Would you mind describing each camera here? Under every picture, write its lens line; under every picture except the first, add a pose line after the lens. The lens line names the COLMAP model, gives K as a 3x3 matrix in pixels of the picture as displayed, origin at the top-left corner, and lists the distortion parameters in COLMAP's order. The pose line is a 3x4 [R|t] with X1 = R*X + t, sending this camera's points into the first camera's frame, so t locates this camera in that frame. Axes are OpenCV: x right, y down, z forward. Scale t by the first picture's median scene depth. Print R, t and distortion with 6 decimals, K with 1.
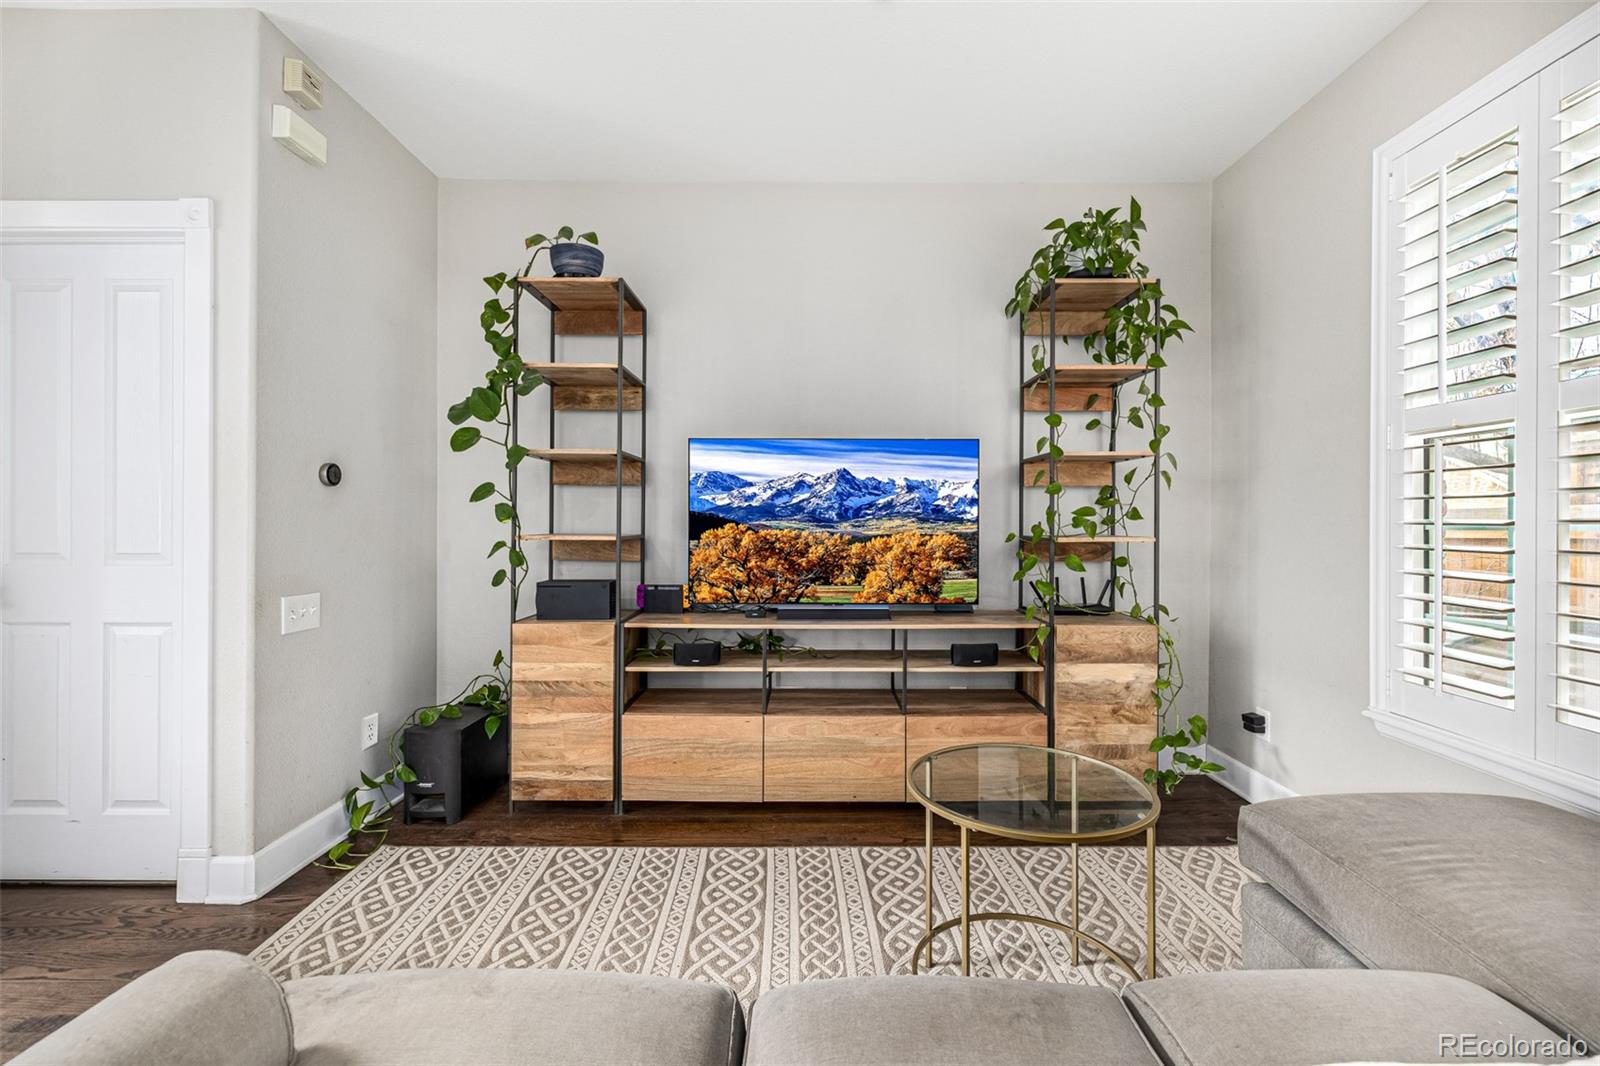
lens RADIAL K [[673.3, 0, 803.2], [0, 673.3, 524.3], [0, 0, 1]] dist [0.002646, 0.000097]
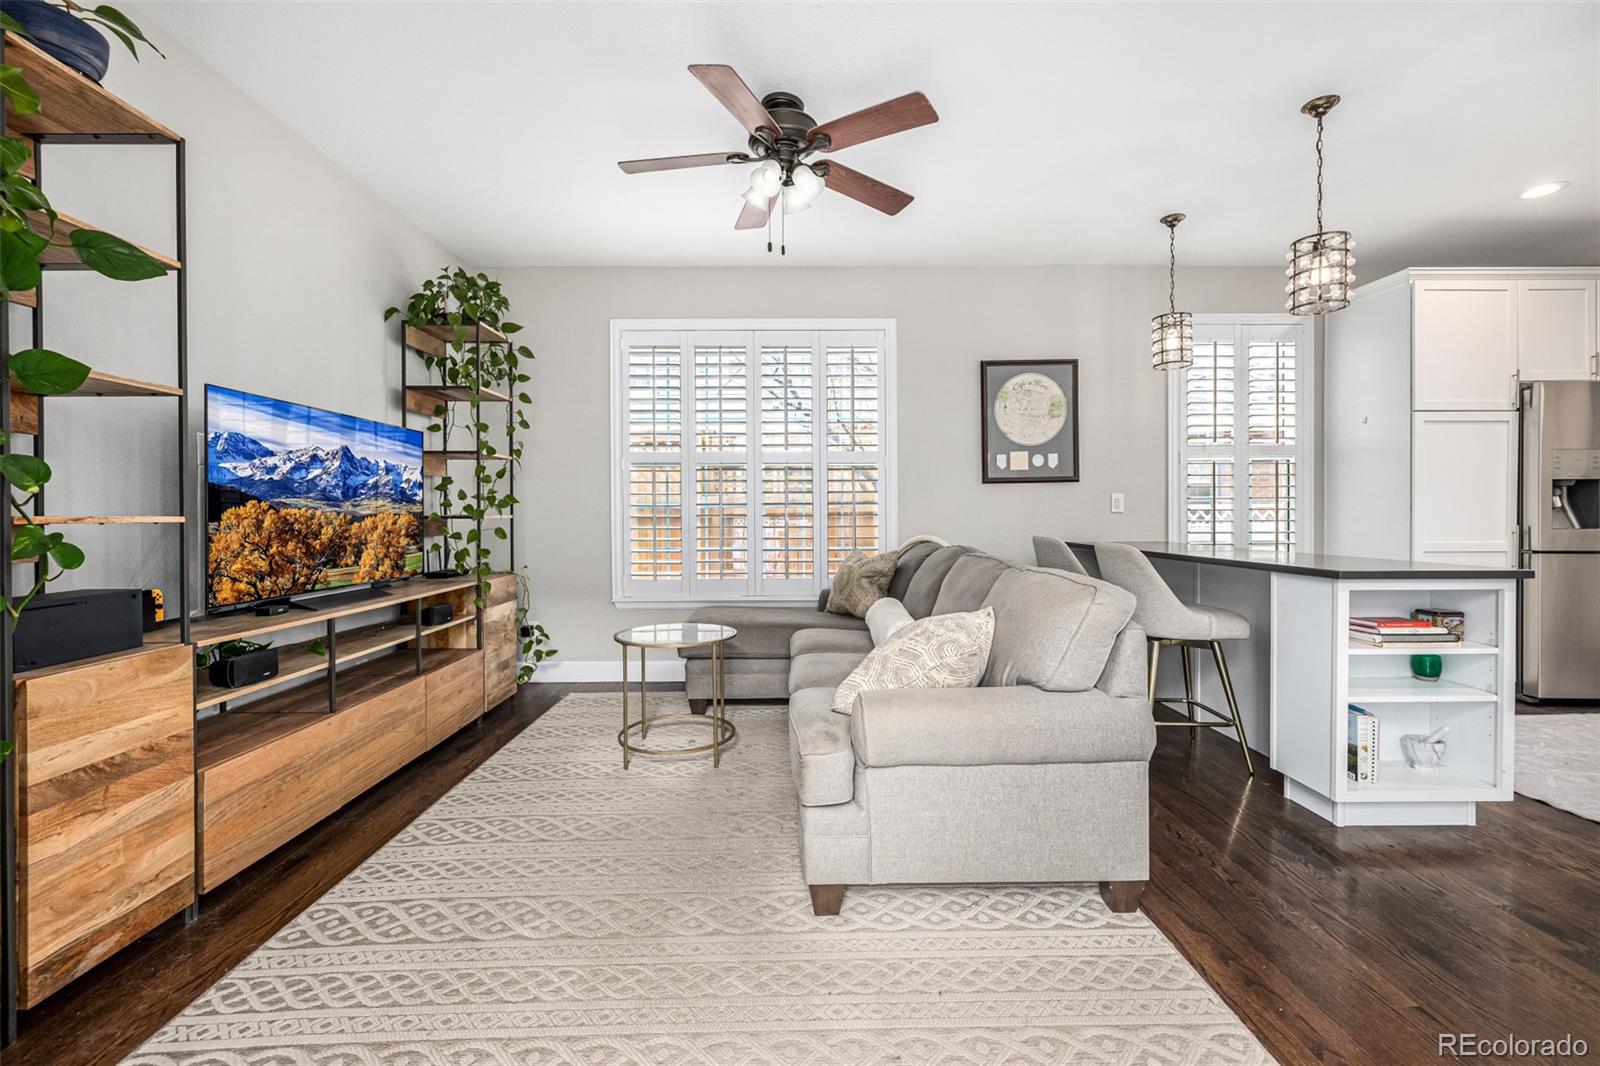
lens RADIAL K [[673.3, 0, 794.9], [0, 673.3, 515.7], [0, 0, 1]] dist [0.002646, 0.000097]
pose [[-0.007995, -0.004865, 0.999956, -0.932293], [0.006291, 0.999968, 0.004915, 0.017108], [-0.999948, 0.006330, -0.007964, 0.376170]]
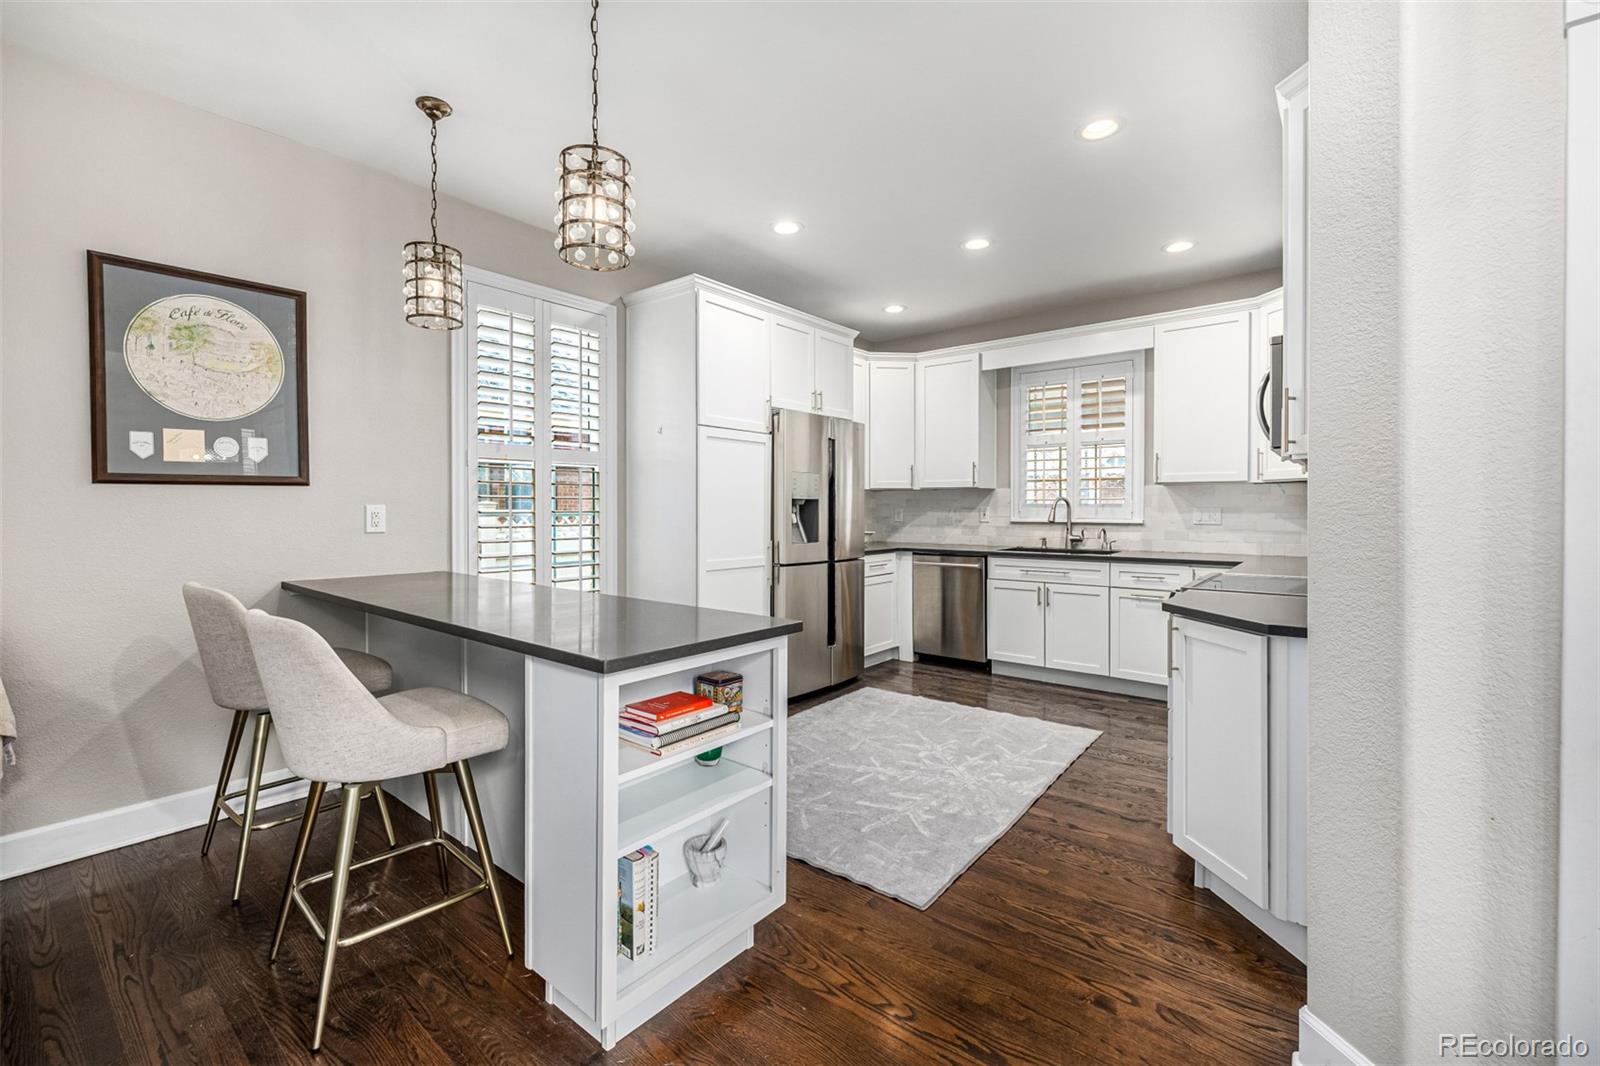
lens RADIAL K [[673.3, 0, 815.9], [0, 673.3, 517.8], [0, 0, 1]] dist [0.002646, 0.000097]
pose [[-0.794336, -0.011140, 0.607377, -0.574140], [-0.000033, 0.999833, 0.018295, -0.020860], [-0.607479, 0.014513, -0.794203, 0.034773]]
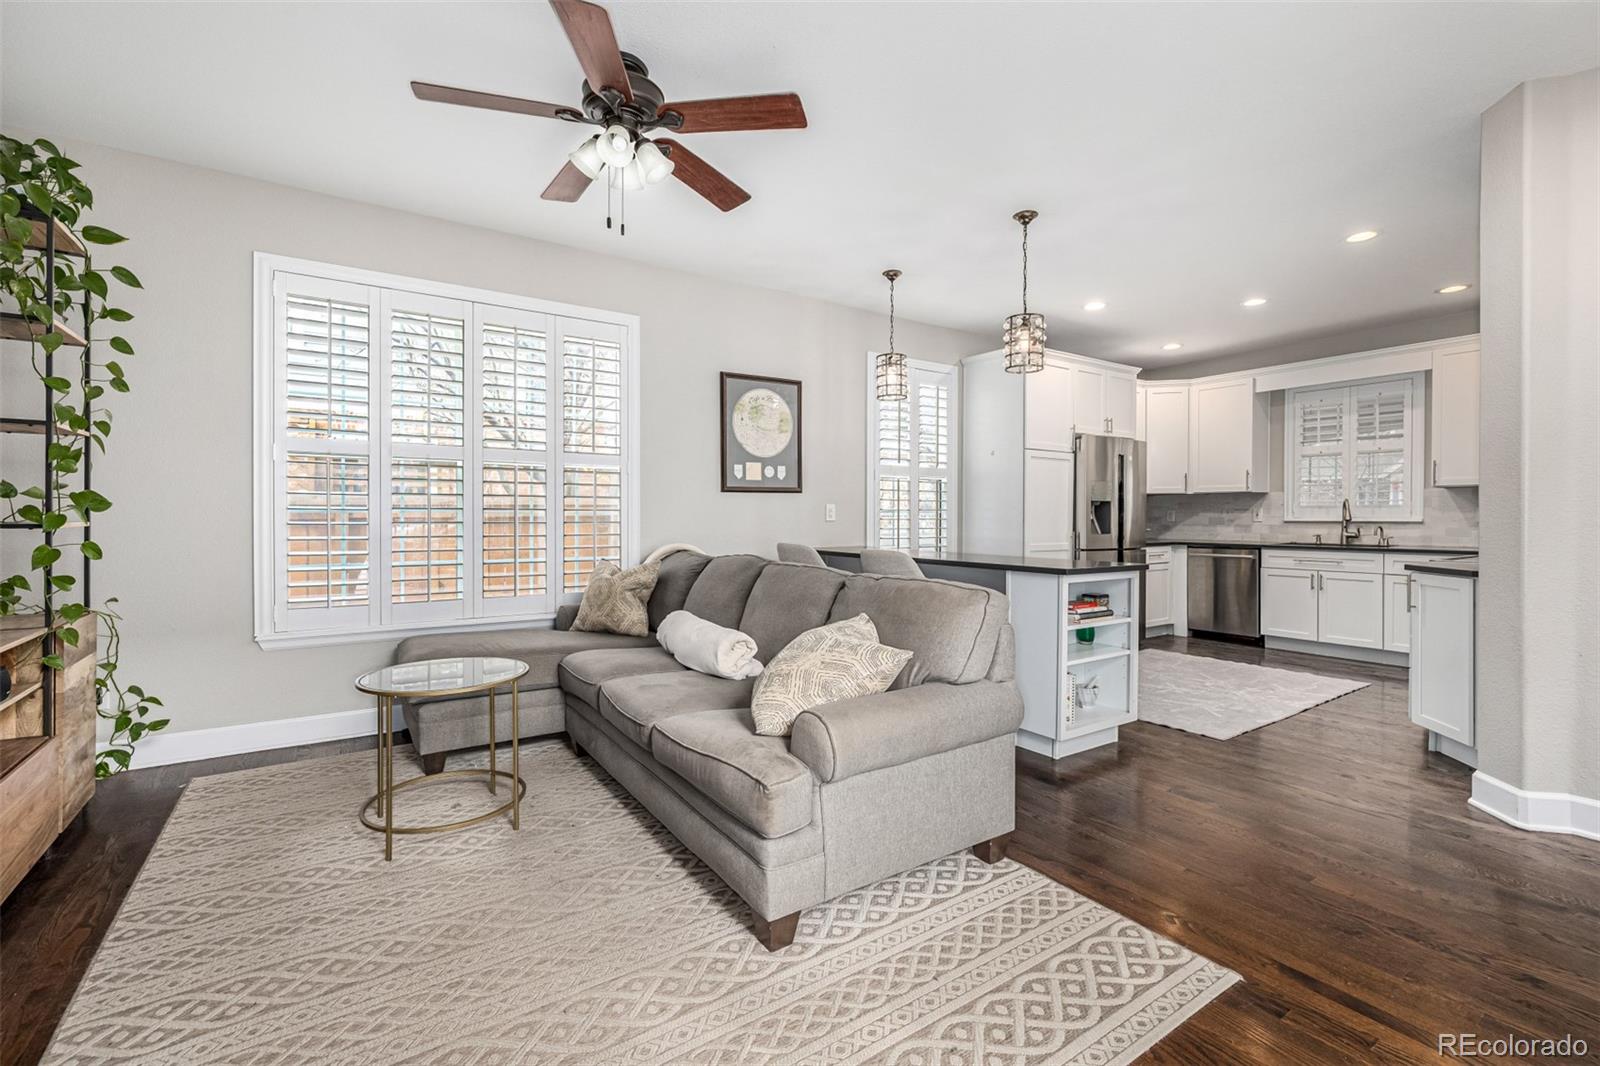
lens RADIAL K [[673.3, 0, 798.8], [0, 673.3, 521.9], [0, 0, 1]] dist [0.002646, 0.000097]
pose [[-0.545905, -0.011401, 0.837769, -0.813161], [-0.002859, 0.999927, 0.011745, 0.004536], [-0.837842, 0.004017, -0.545898, 0.660952]]
